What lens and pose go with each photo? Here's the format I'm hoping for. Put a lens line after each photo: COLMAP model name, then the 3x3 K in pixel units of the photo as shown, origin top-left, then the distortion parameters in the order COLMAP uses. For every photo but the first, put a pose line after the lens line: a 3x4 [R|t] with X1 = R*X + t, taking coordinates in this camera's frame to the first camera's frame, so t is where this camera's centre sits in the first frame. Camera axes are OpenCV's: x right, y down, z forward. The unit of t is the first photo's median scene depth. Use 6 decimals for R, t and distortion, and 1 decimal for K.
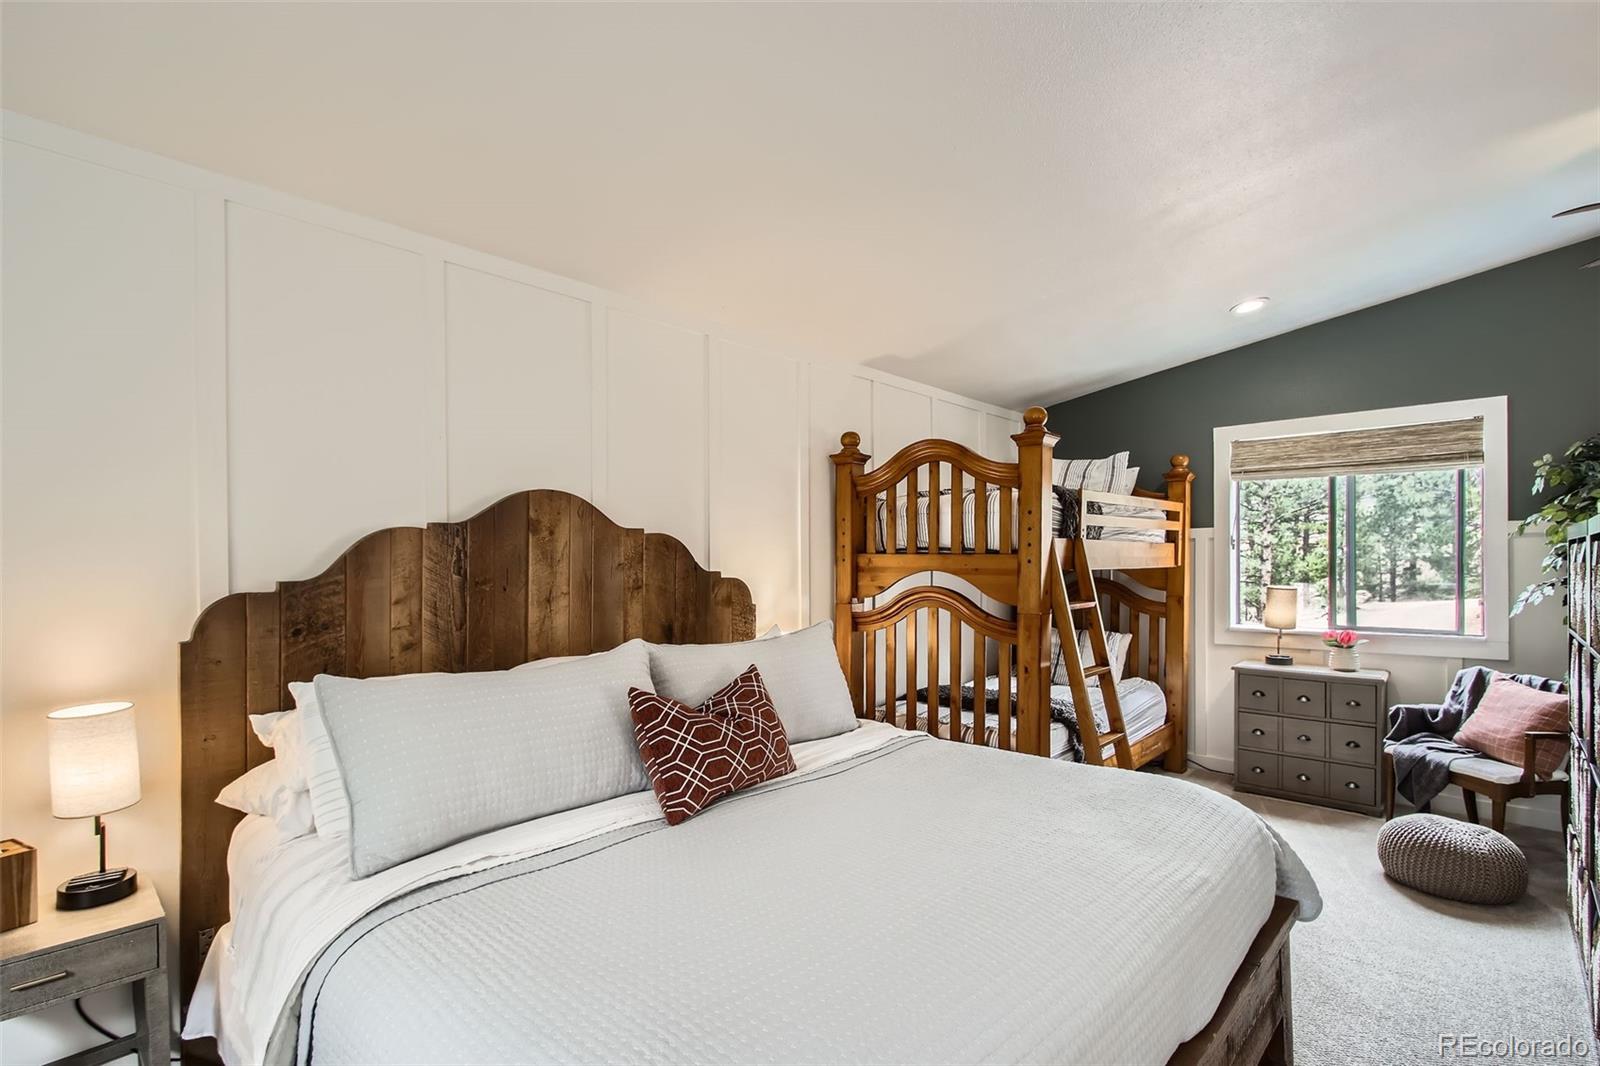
lens RADIAL K [[733.6, 0, 791.1], [0, 733.6, 561.9], [0, 0, 1]] dist [-0.000412, -0.000018]
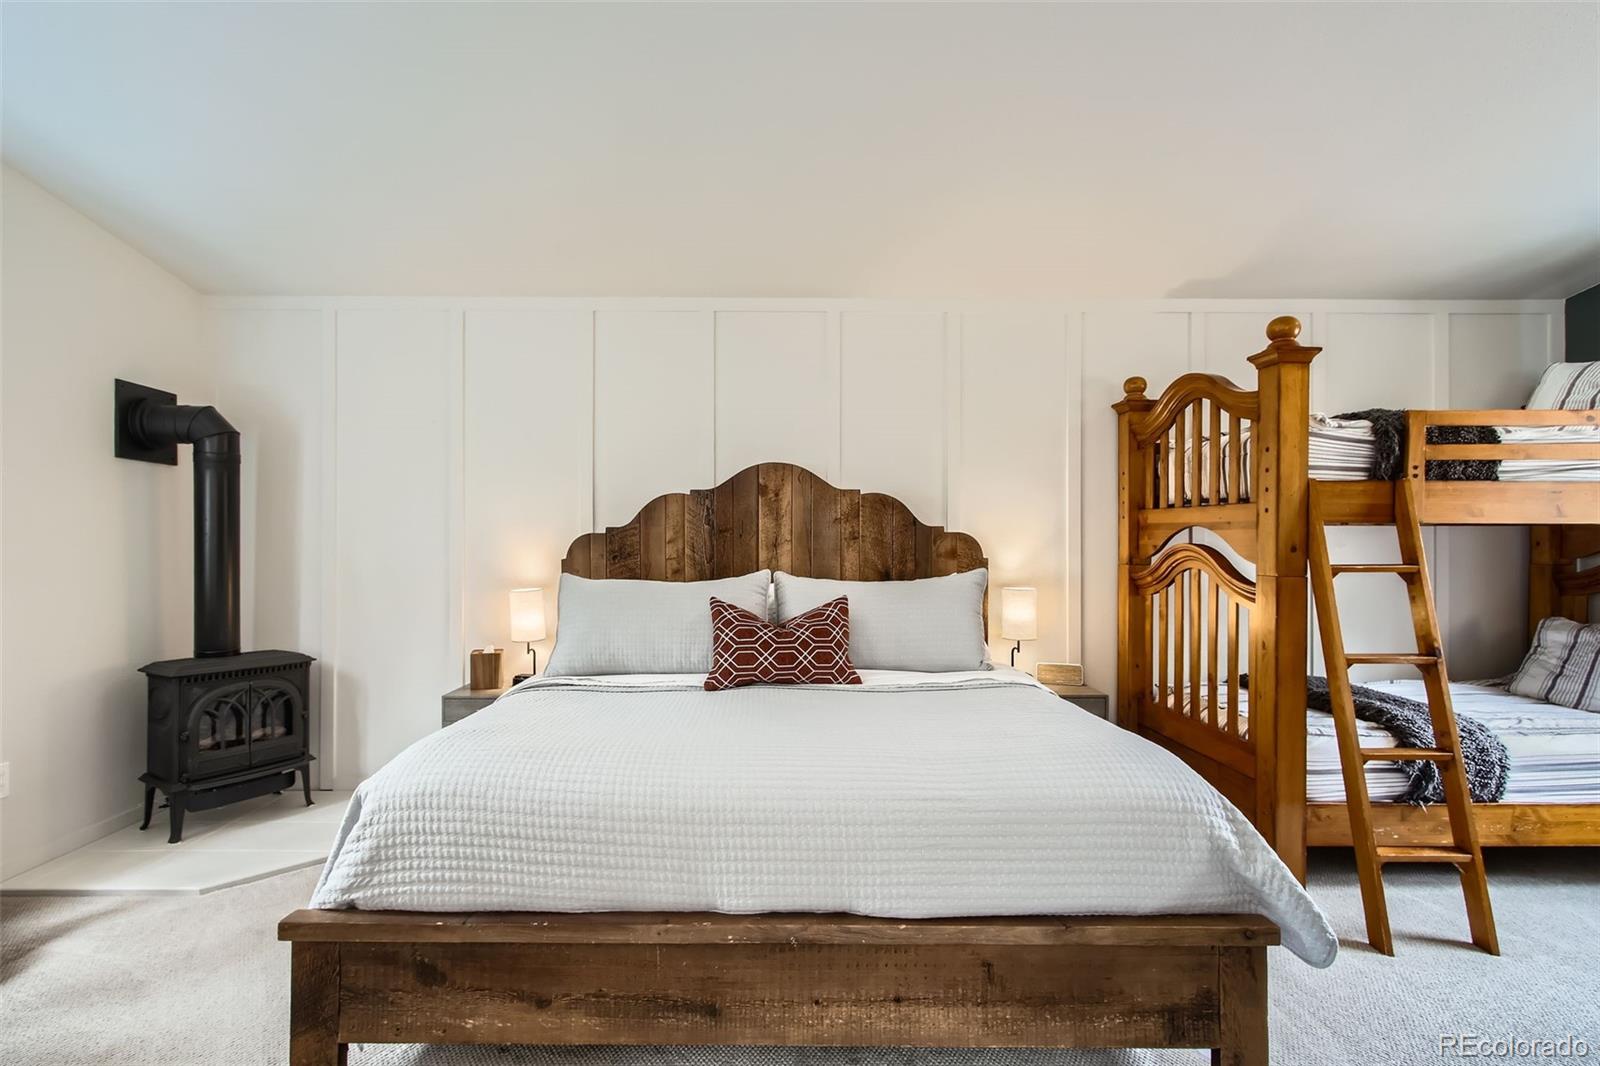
lens RADIAL K [[733.6, 0, 768.9], [0, 733.6, 534.9], [0, 0, 1]] dist [-0.000412, -0.000018]
pose [[0.704565, 0.001079, -0.709639, 0.576646], [-0.005654, 0.999976, -0.004094, 0.036768], [0.709617, 0.006897, 0.704553, 0.047724]]
